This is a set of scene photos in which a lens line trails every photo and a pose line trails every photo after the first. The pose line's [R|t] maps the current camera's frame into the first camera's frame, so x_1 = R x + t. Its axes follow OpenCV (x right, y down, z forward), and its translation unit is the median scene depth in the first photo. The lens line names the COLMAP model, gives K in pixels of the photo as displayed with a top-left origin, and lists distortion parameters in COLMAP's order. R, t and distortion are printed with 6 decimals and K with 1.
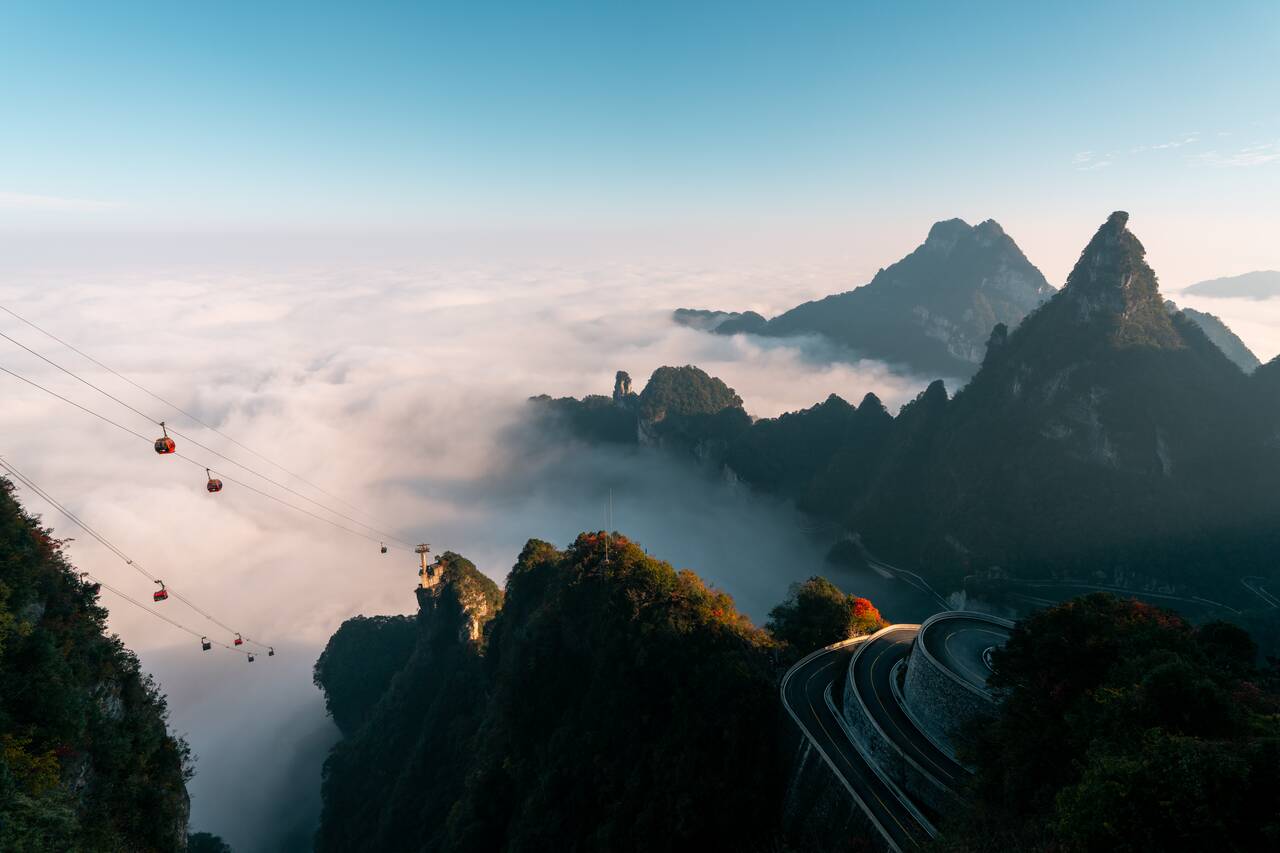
lens RADIAL K [[578.4, 0, 642.9], [0, 578.4, 421.7], [0, 0, 1]] dist [-0.002375, 0.000945]
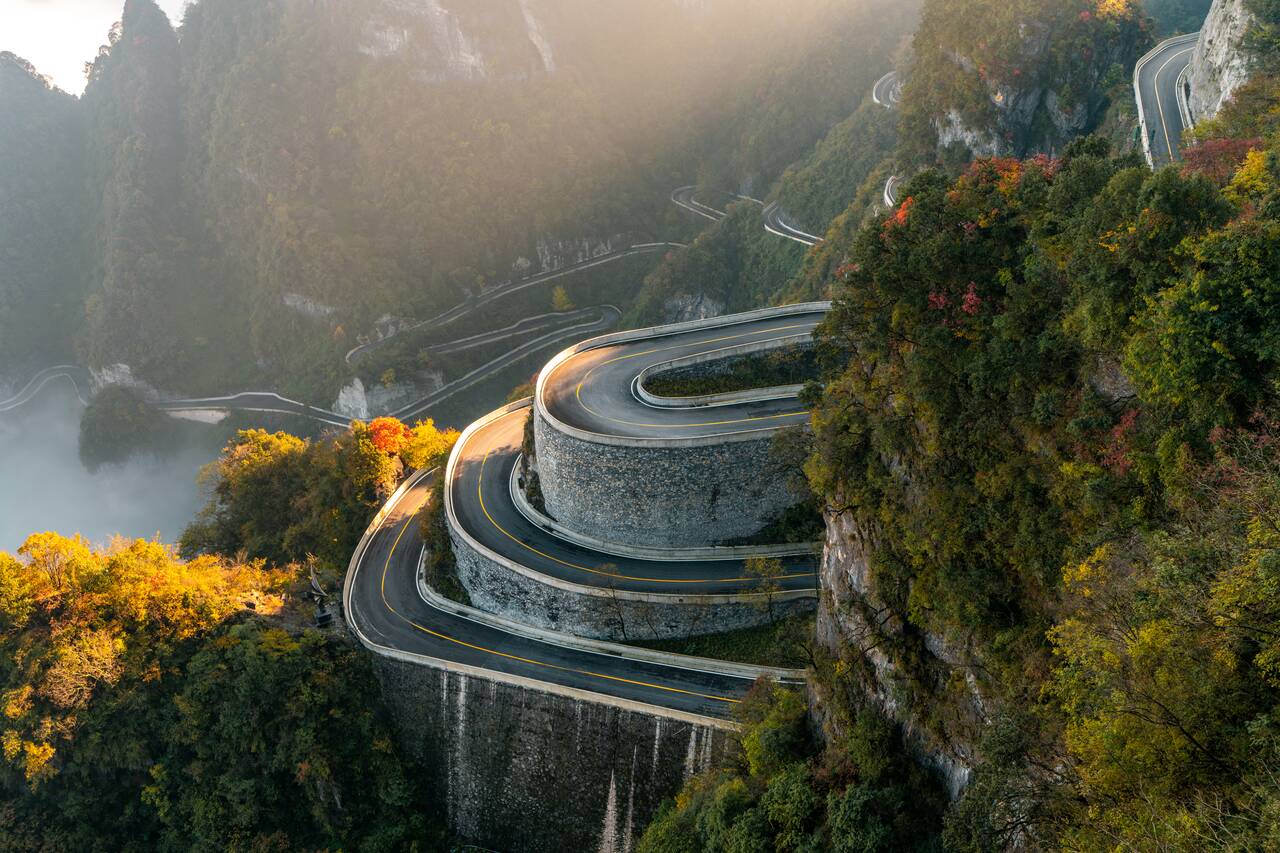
lens RADIAL K [[1260.6, 0, 643.4], [0, 1260.6, 423.1], [0, 0, 1]] dist [0.004223, 0.010795]
pose [[0.621367, -0.426543, 0.657240, -0.050611], [0.255420, 0.903279, 0.344742, -0.004442], [-0.740718, -0.046339, 0.670216, 0.015783]]
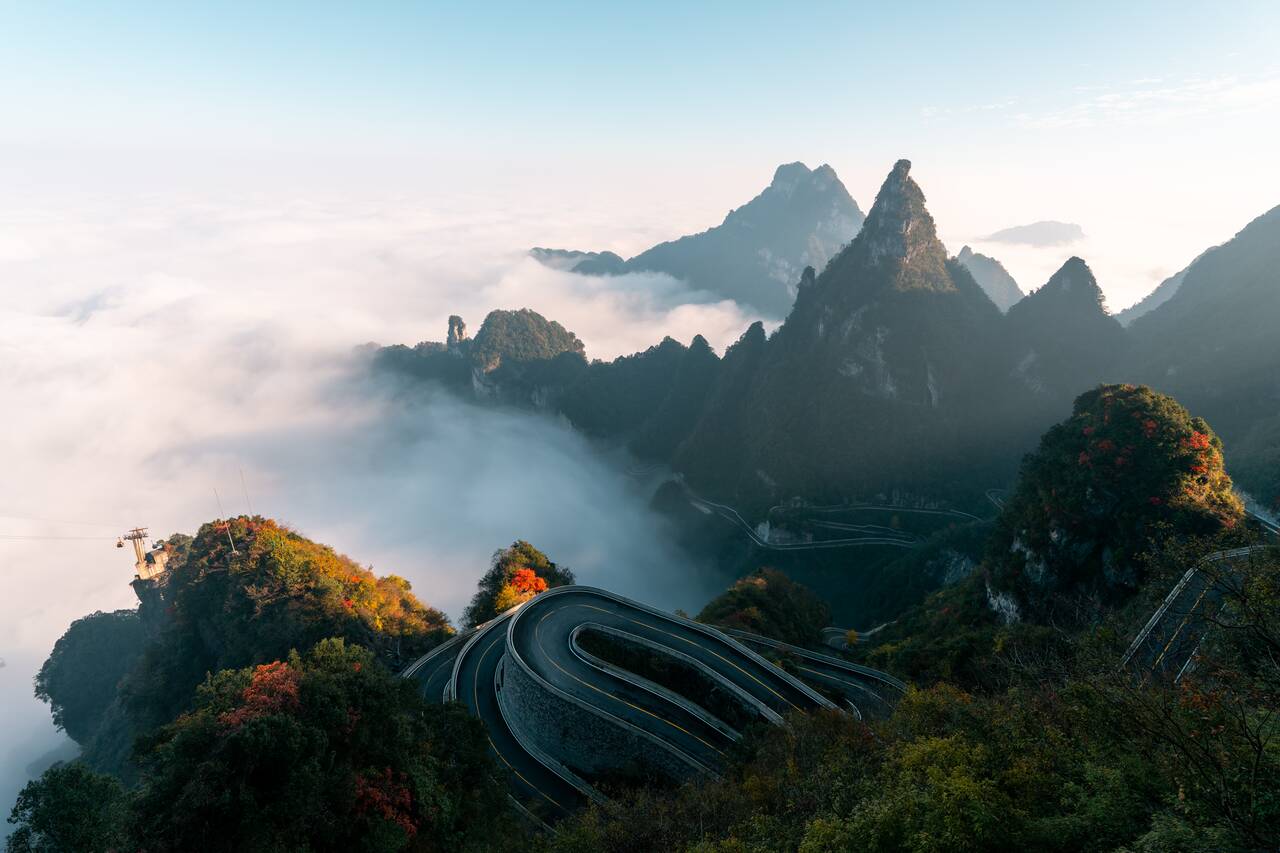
lens RADIAL K [[580.9, 0, 640.0], [0, 580.9, 421.9], [0, 0, 1]] dist [-0.009906, 0.009084]
pose [[0.977131, -0.048872, 0.206948, 0.088656], [0.028356, 0.994486, 0.100967, -0.004627], [-0.210741, -0.092789, 0.973128, 0.016928]]
